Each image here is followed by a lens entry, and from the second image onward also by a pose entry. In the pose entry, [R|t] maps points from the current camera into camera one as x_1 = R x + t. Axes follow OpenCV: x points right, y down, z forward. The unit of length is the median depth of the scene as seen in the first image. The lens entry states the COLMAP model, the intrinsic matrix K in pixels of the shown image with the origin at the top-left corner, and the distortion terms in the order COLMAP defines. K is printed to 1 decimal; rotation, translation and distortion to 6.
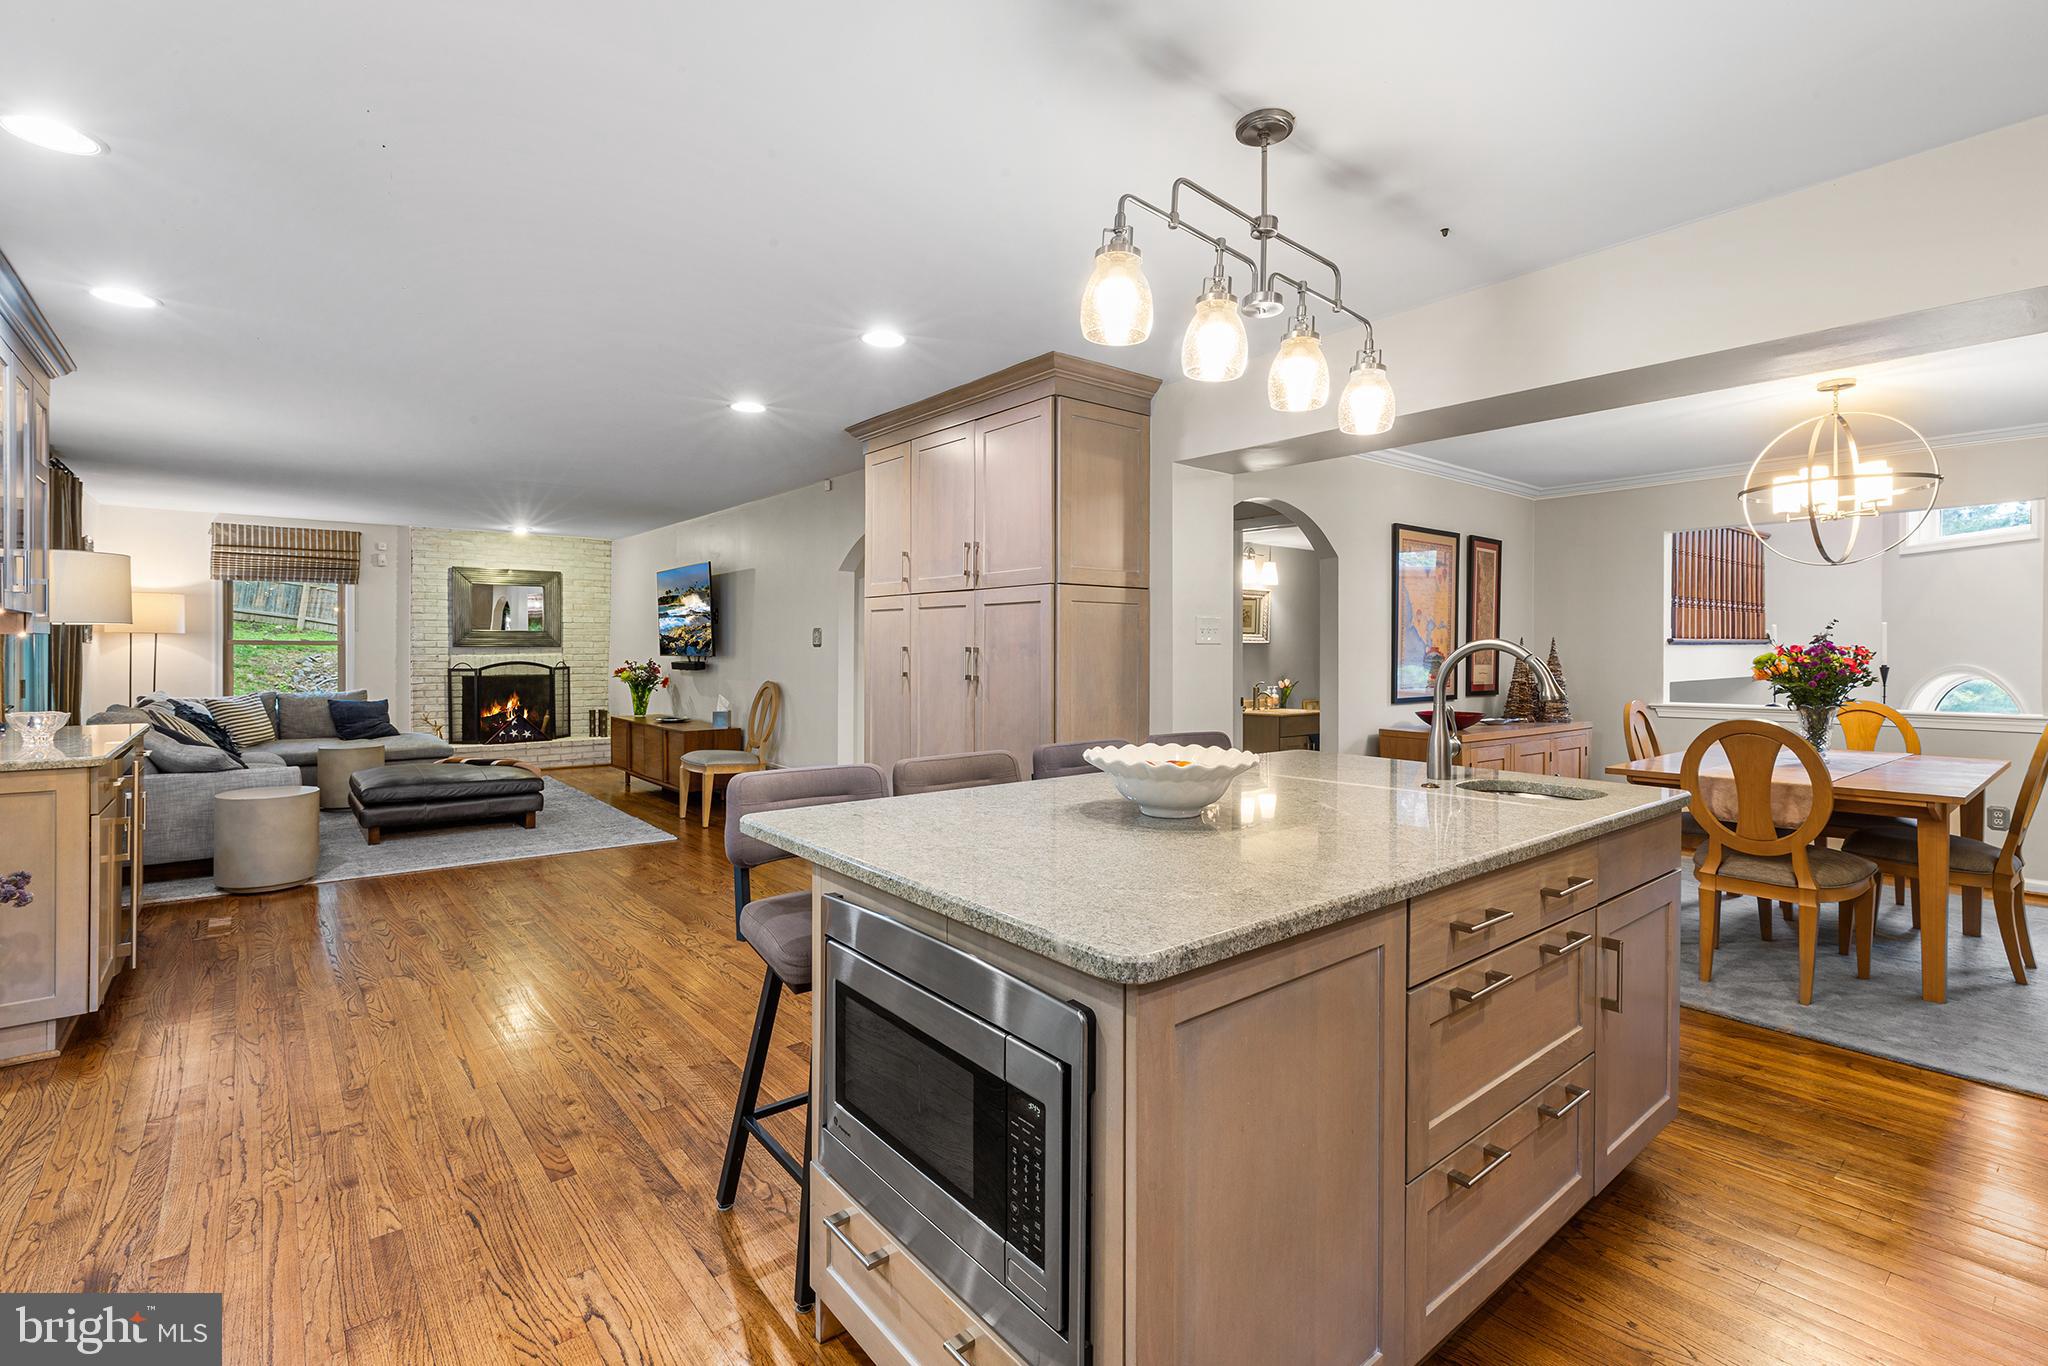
lens RADIAL K [[927.3, 0, 1031.2], [0, 927.3, 656.7], [0, 0, 1]] dist [0.001278, -0.000085]
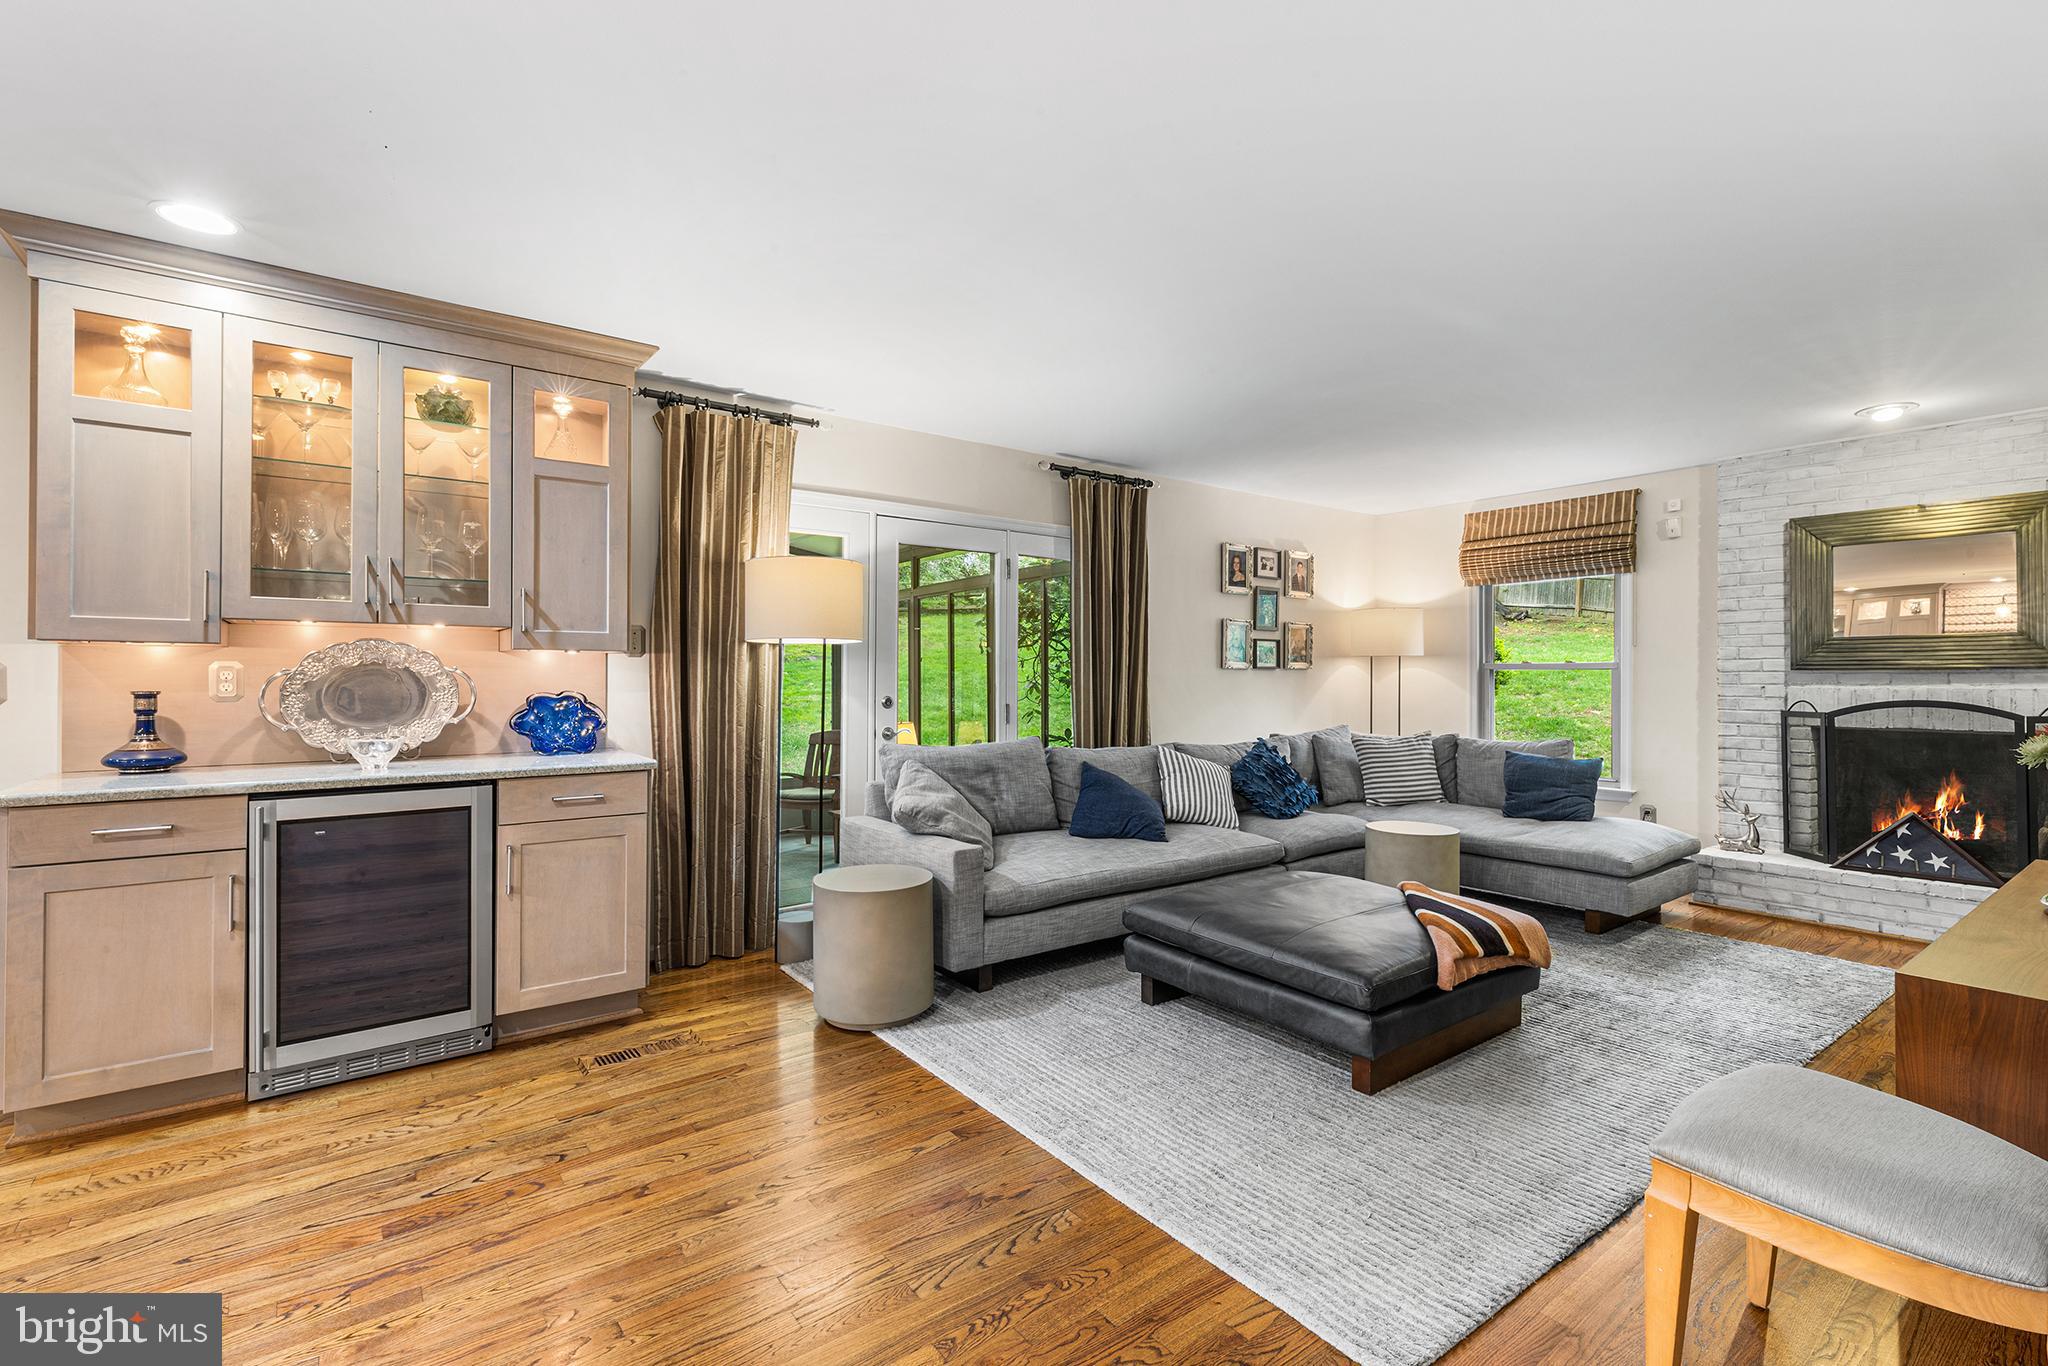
lens RADIAL K [[922.1, 0, 1021.7], [0, 922.1, 672.6], [0, 0, 1]] dist [0.000499, -0.000013]
pose [[-0.049842, -0.009179, -0.998715, -0.082235], [-0.011239, 0.999900, -0.008629, 0.000293], [0.998694, 0.010795, -0.049940, 0.639368]]
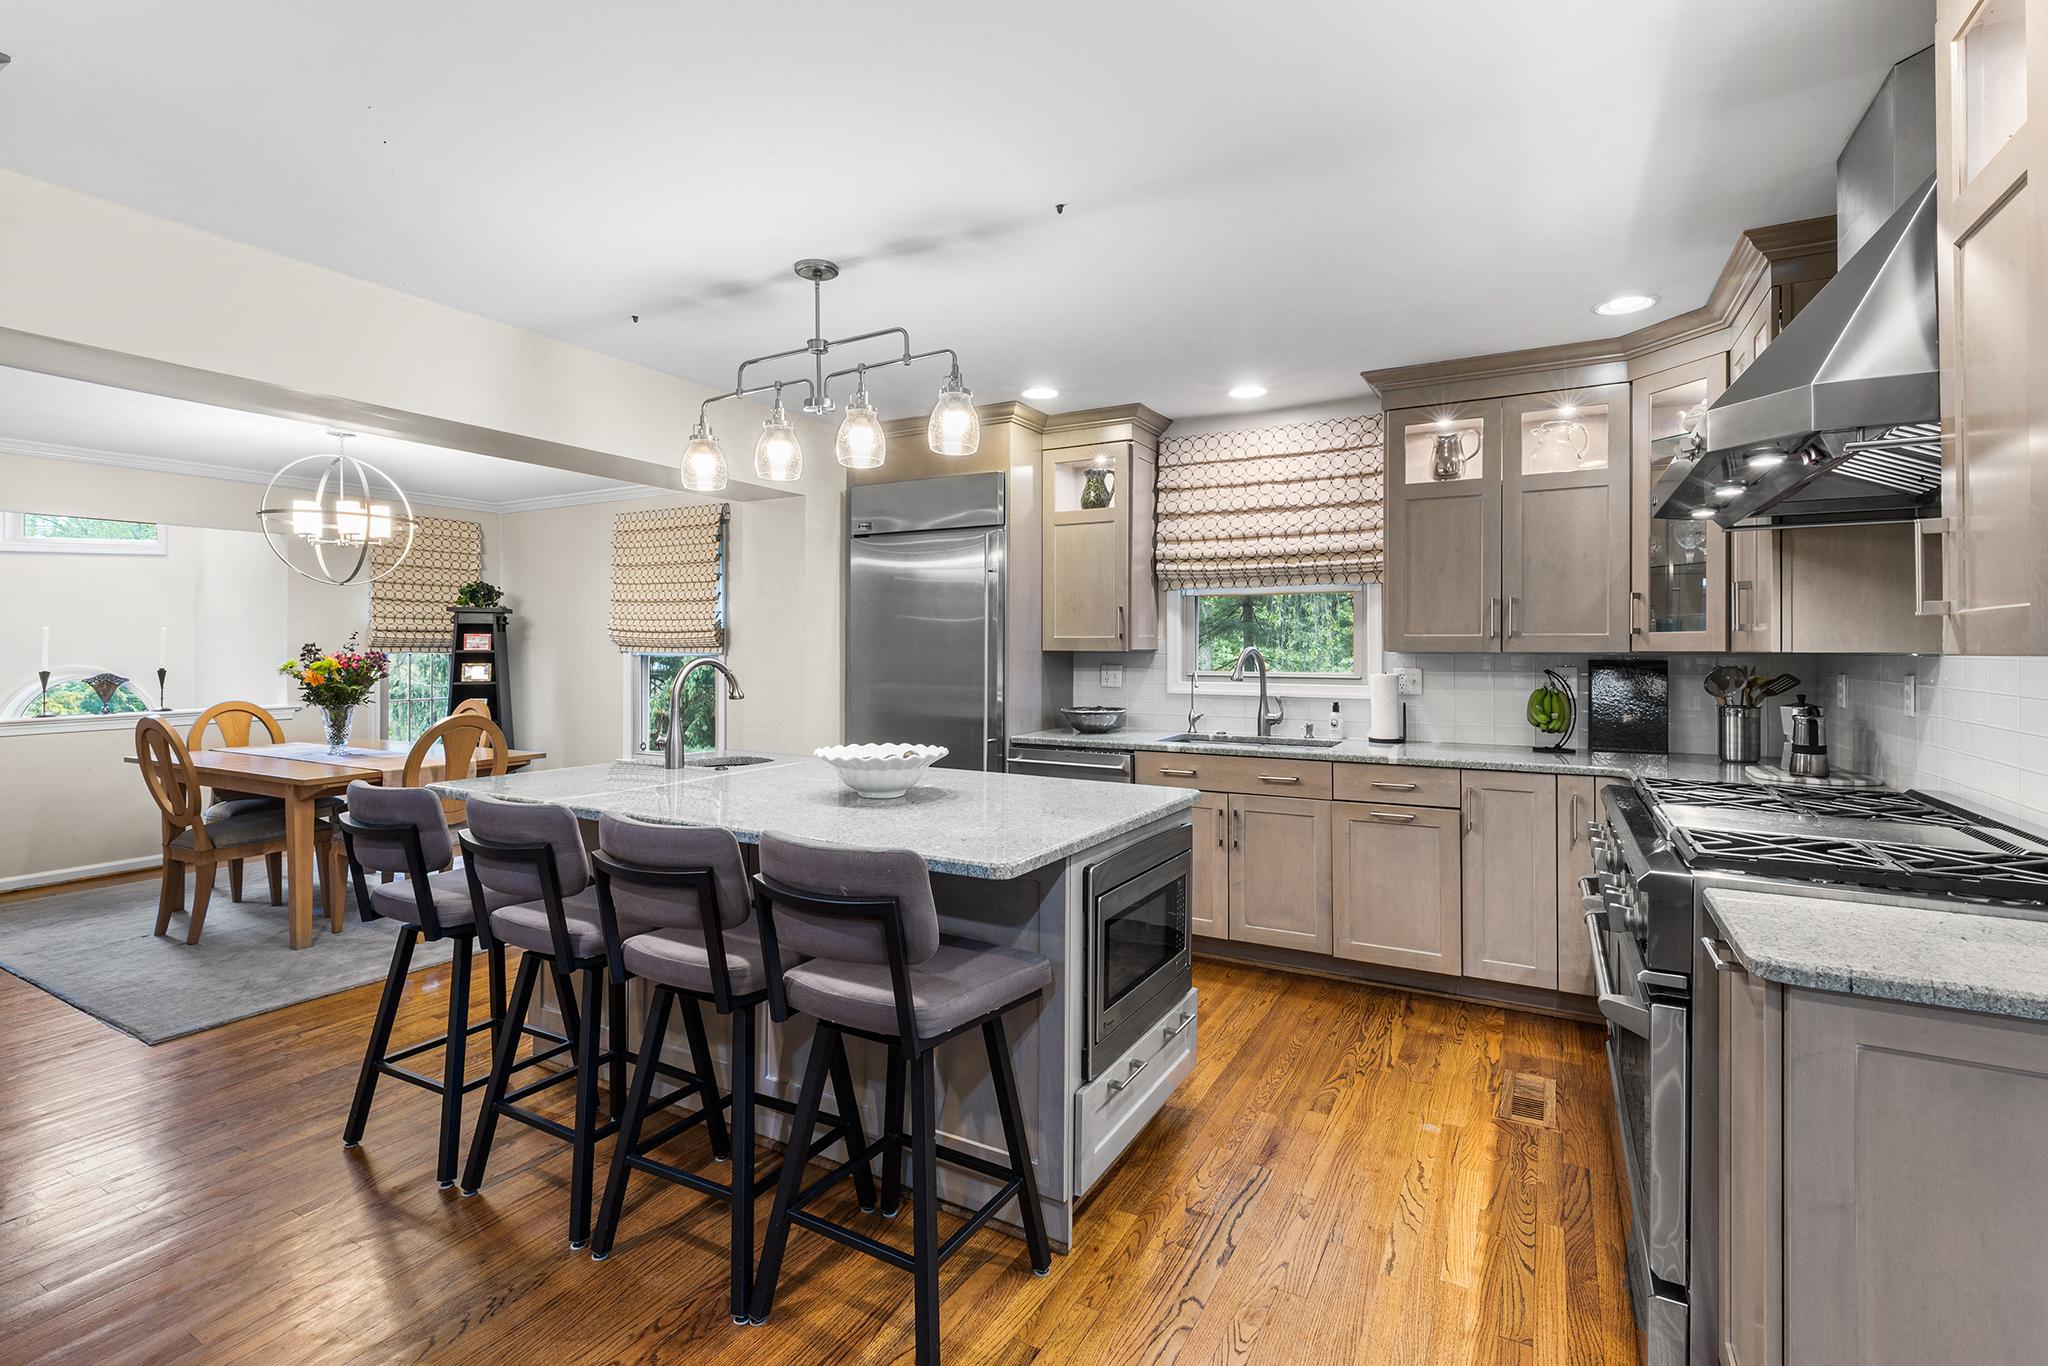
lens RADIAL K [[927.3, 0, 1031.2], [0, 927.3, 656.7], [0, 0, 1]] dist [0.001278, -0.000085]
pose [[-0.368231, -0.012847, 0.929646, -0.262431], [0.004171, 0.999872, 0.015470, -0.010655], [-0.929725, 0.009574, -0.368130, 0.292284]]
